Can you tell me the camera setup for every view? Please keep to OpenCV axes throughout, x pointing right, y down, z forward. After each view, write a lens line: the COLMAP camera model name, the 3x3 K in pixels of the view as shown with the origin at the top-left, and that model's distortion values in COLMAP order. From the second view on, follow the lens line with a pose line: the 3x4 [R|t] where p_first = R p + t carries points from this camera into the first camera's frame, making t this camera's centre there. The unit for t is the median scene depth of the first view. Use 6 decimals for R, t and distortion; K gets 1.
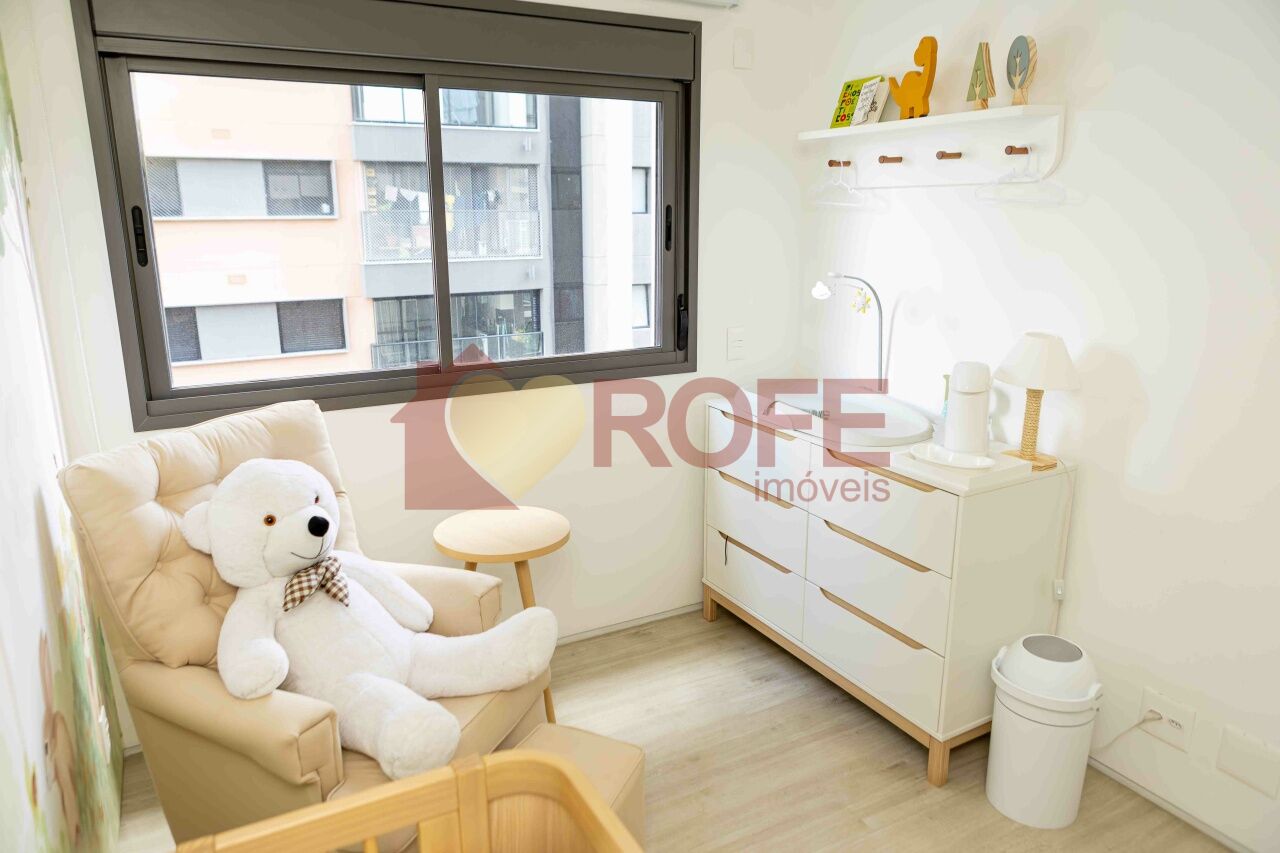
lens RADIAL K [[859.0, 0, 640.0], [0, 859.0, 426.5], [0, 0, 1]] dist [-0.007392, -0.002885]
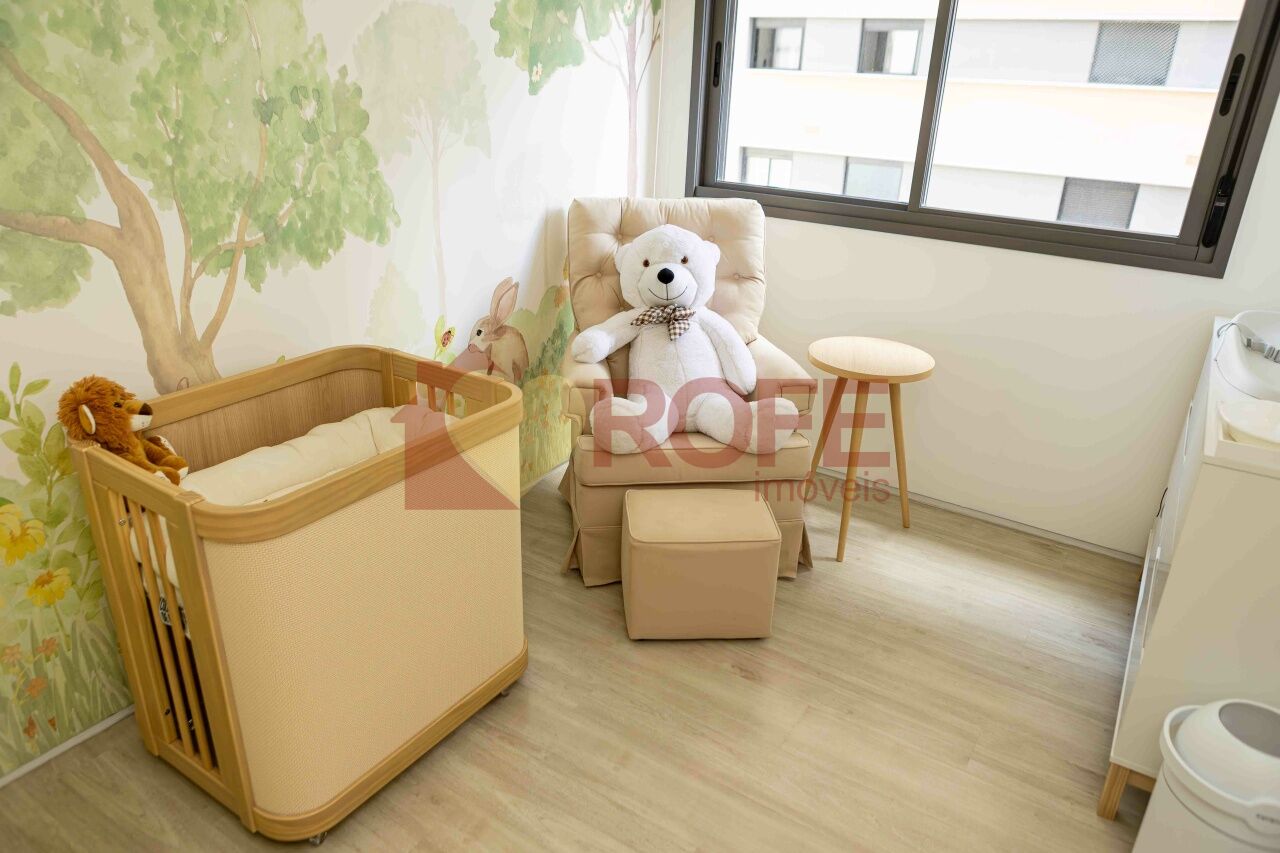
lens RADIAL K [[845.2, 0, 634.9], [0, 845.2, 425.0], [0, 0, 1]] dist [-0.029996, 0.019143]
pose [[0.468816, 0.364466, -0.804597, 0.565863], [-0.252123, 0.928223, 0.273561, -0.015823], [0.846549, 0.074608, 0.527056, 0.177806]]
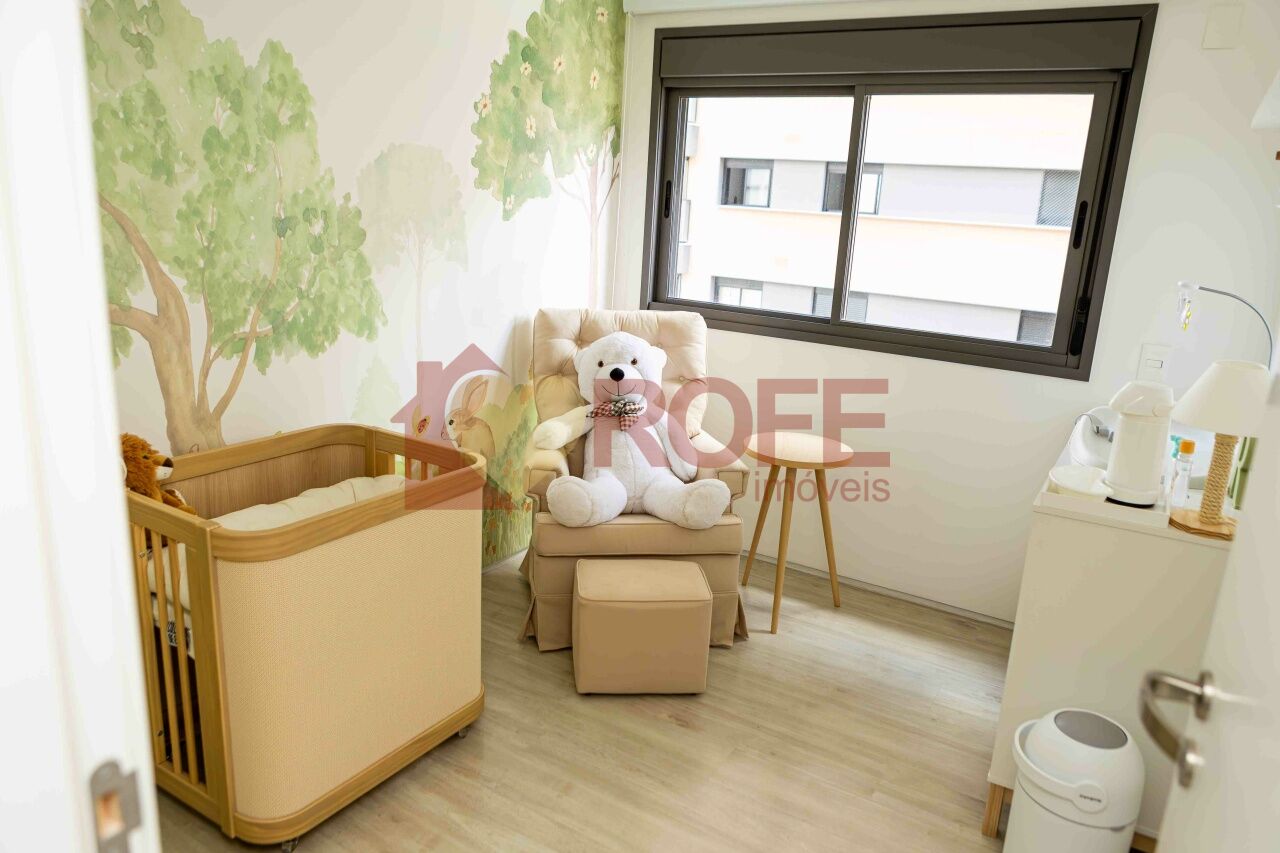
lens RADIAL K [[863.5, 0, 640.0], [0, 863.5, 426.5], [0, 0, 1]] dist [-0.027479, 0.018970]
pose [[0.494826, 0.249957, -0.832267, 0.720647], [-0.270476, 0.954466, 0.125845, -0.004024], [0.825827, 0.162837, 0.539902, 0.127447]]
